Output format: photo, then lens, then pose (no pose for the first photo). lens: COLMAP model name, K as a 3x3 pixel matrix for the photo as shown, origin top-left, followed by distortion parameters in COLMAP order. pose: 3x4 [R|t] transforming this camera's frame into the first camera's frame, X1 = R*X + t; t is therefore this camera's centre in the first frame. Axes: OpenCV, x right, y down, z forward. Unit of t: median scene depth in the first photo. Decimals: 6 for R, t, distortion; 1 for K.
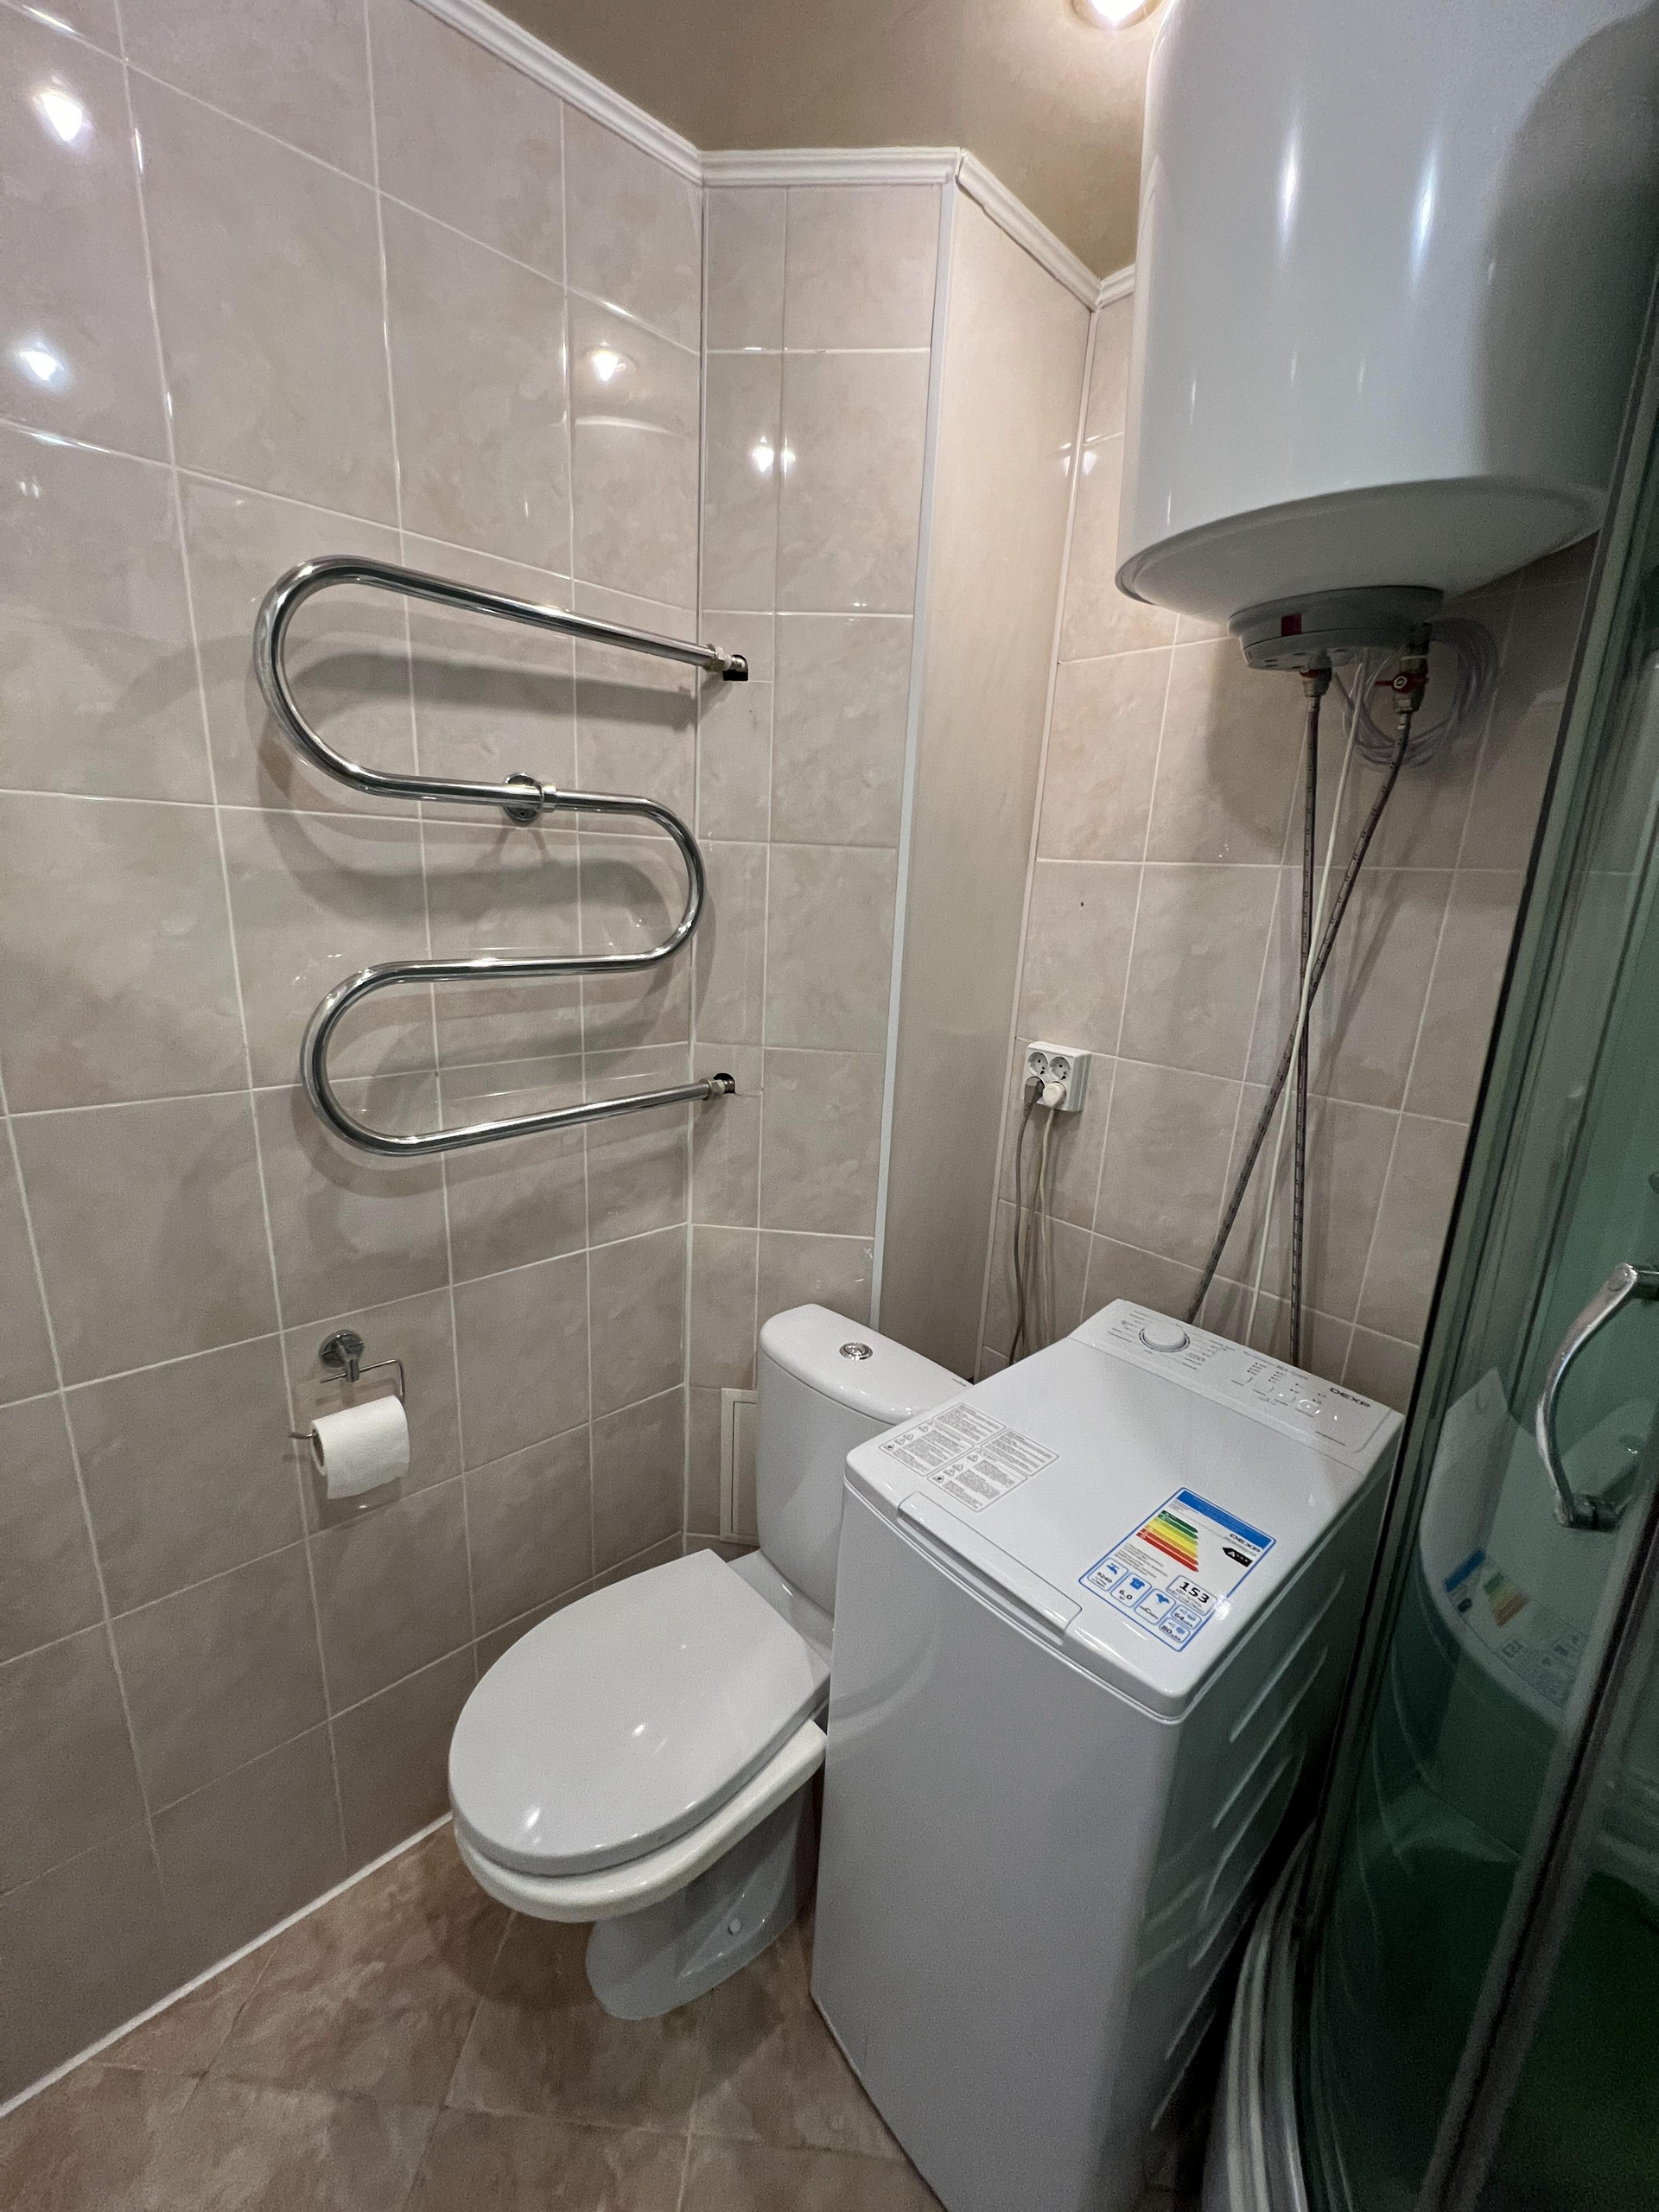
lens RADIAL K [[882.1, 0, 835.0], [0, 882.1, 1104.2], [0, 0, 1]] dist [-0.002675, 0.000642]
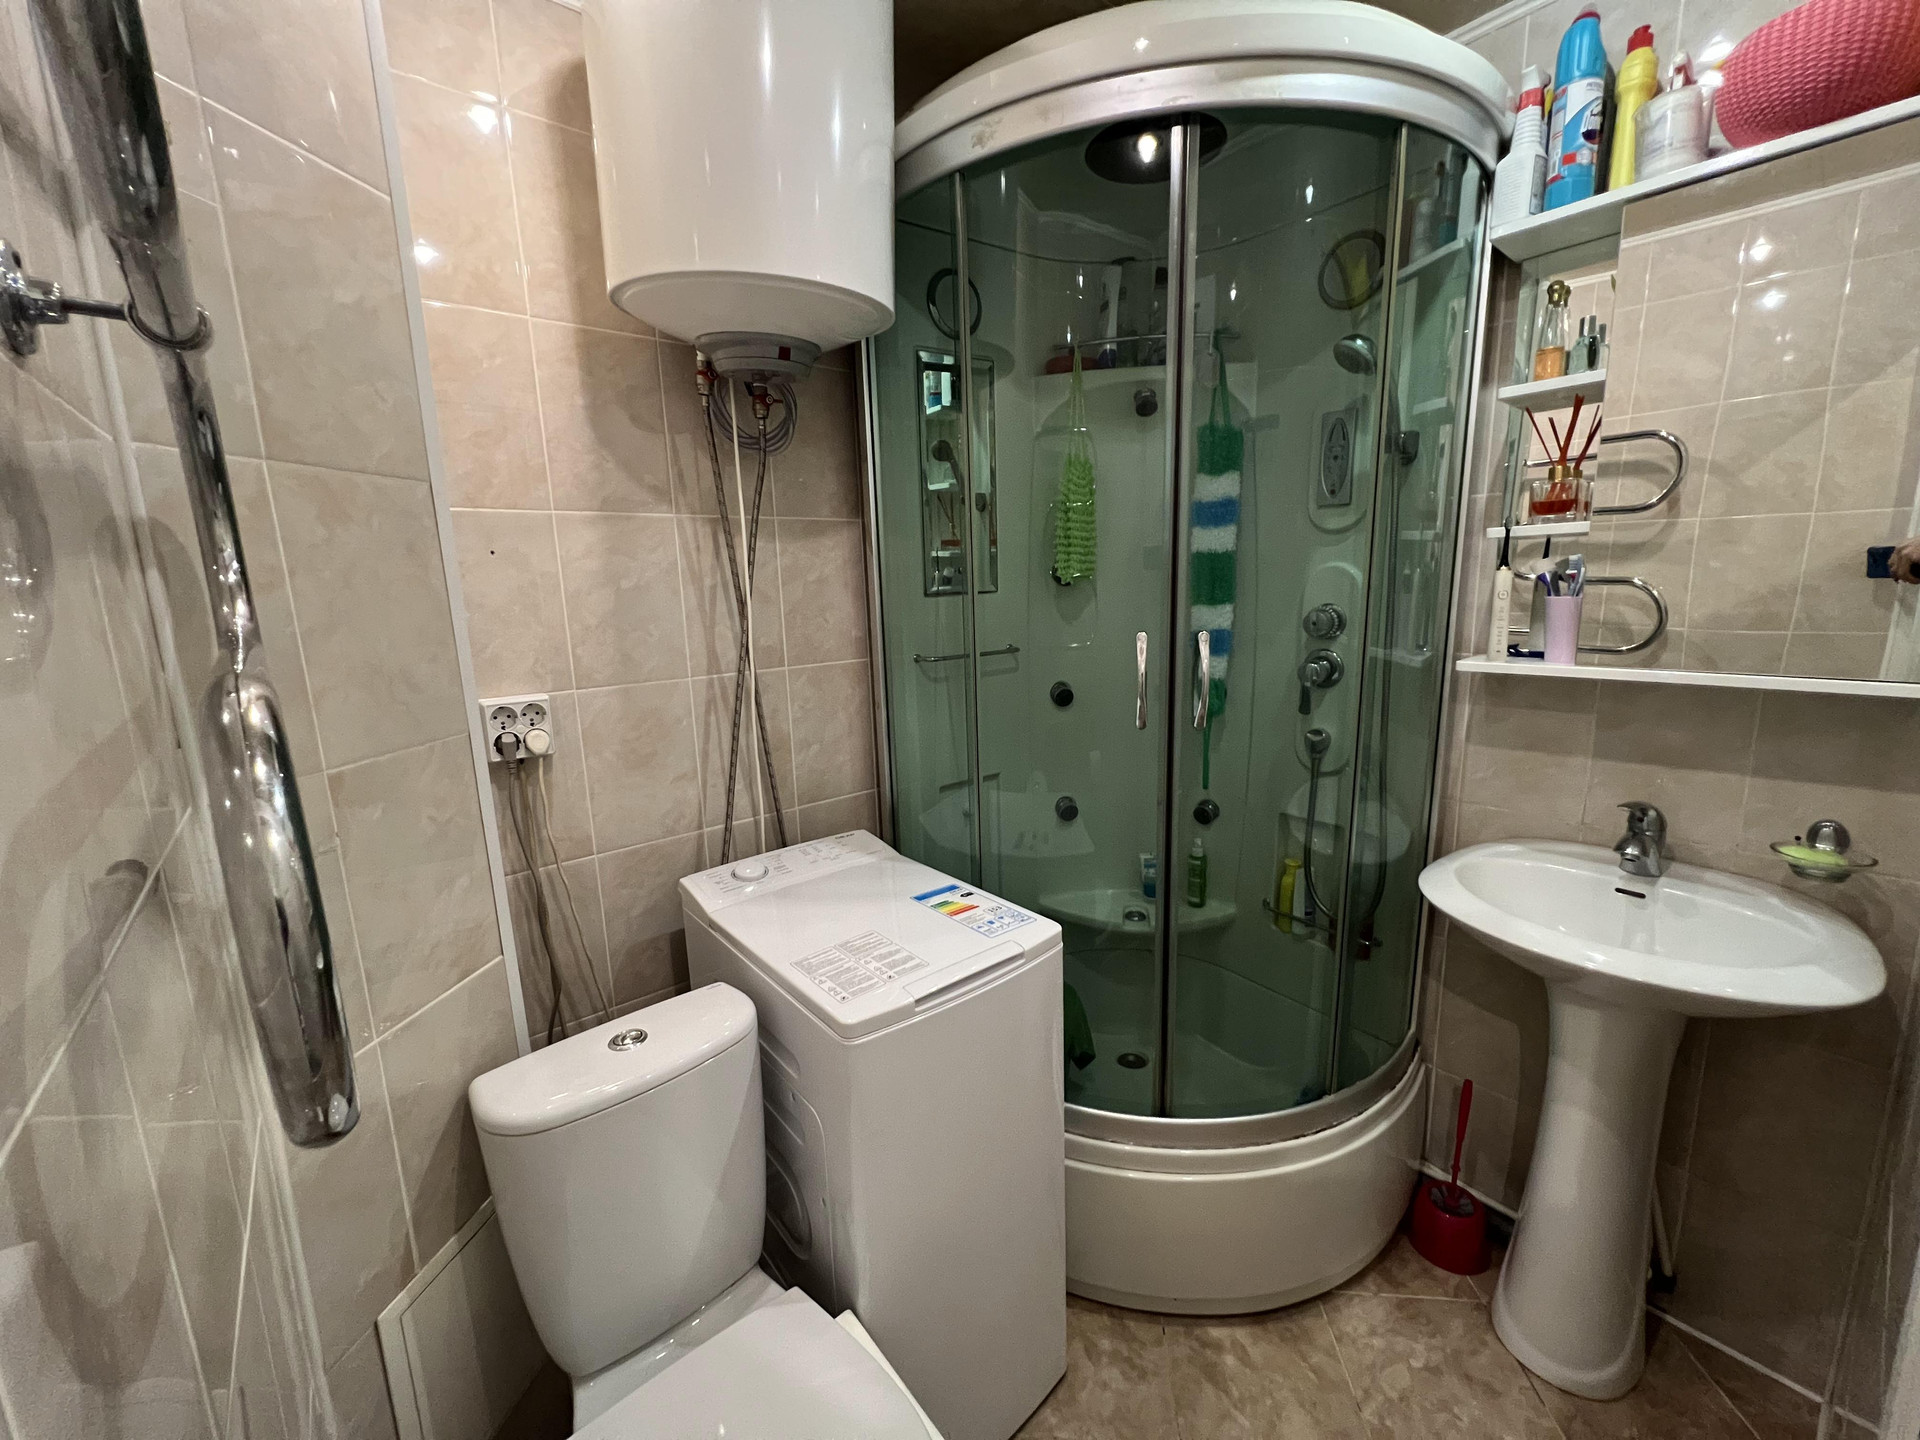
lens RADIAL K [[765.7, 0, 962.0], [0, 765.7, 713.5], [0, 0, 1]] dist [-0.002675, 0.000642]
pose [[0.048465, -0.224074, 0.973366, -0.629966], [0.278775, 0.938820, 0.202241, -0.092563], [-0.959133, 0.261548, 0.107966, 0.494046]]
